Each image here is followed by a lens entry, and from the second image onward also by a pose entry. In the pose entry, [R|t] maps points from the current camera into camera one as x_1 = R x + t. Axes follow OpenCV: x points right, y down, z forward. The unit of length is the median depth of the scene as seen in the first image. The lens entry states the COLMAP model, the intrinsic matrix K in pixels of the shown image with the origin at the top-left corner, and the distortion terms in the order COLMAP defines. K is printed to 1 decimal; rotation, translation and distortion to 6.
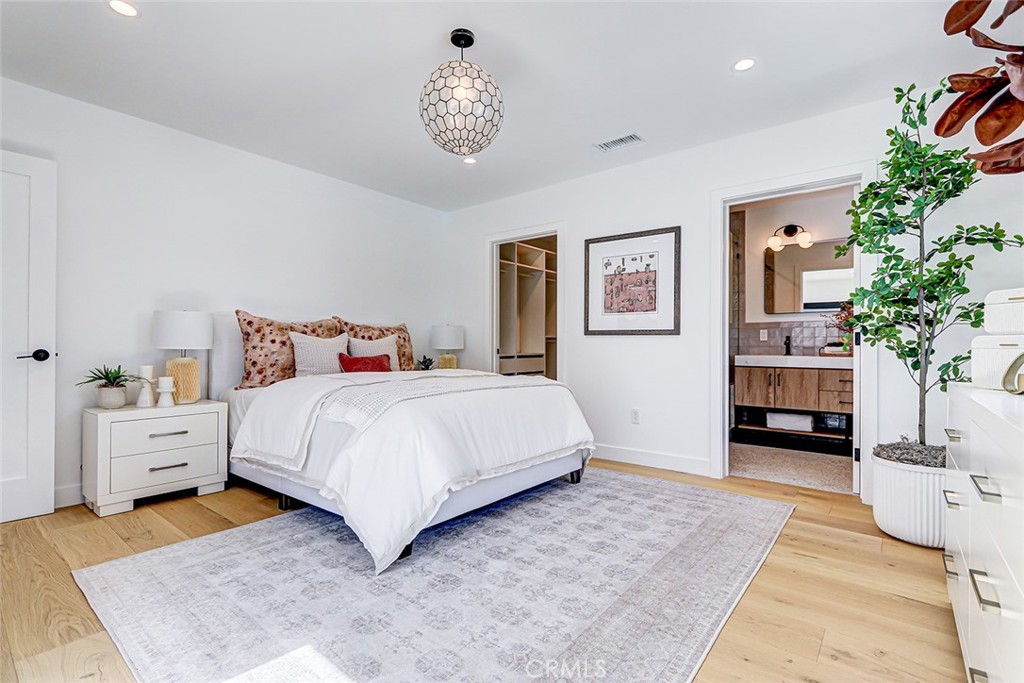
lens RADIAL K [[470.3, 0, 512.7], [0, 470.3, 343.2], [0, 0, 1]] dist [0.005476, -0.000573]
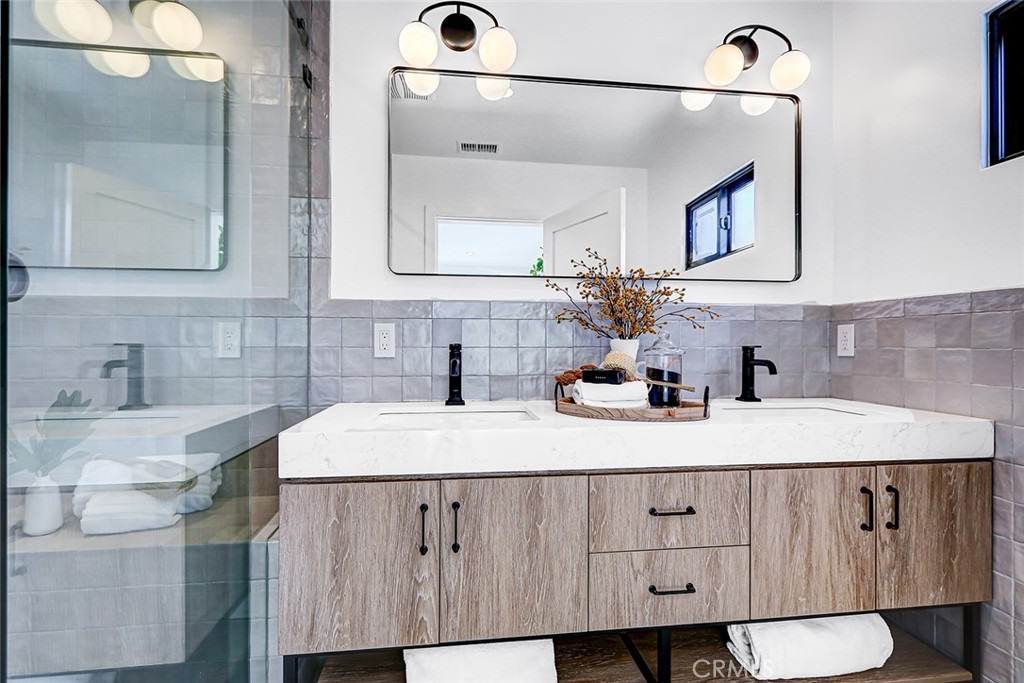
lens RADIAL K [[470.3, 0, 511.3], [0, 470.3, 344.1], [0, 0, 1]] dist [0.005476, -0.000573]
pose [[0.694765, -0.002961, 0.719231, 0.350811], [-0.002065, 0.999979, 0.006111, -0.016170], [-0.719234, -0.005731, 0.694744, 0.693324]]
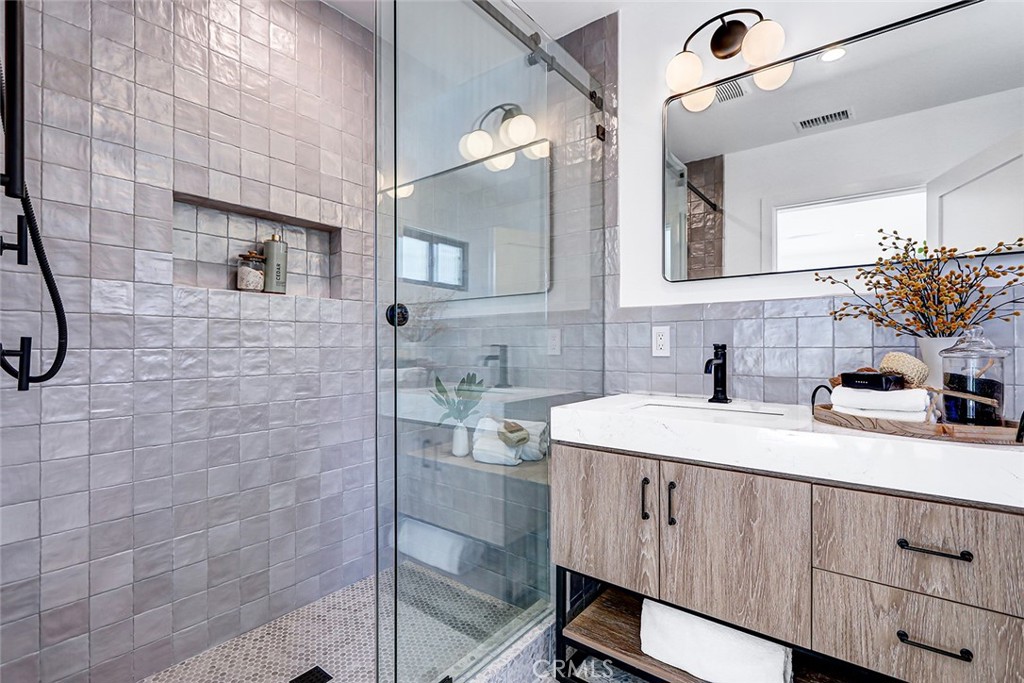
lens RADIAL K [[470.3, 0, 518.1], [0, 470.3, 347.1], [0, 0, 1]] dist [0.005476, -0.000573]
pose [[0.999644, -0.006707, 0.025811, 0.399869], [0.006473, 0.999937, 0.009171, -0.016133], [-0.025871, -0.009000, 0.999625, 0.618218]]
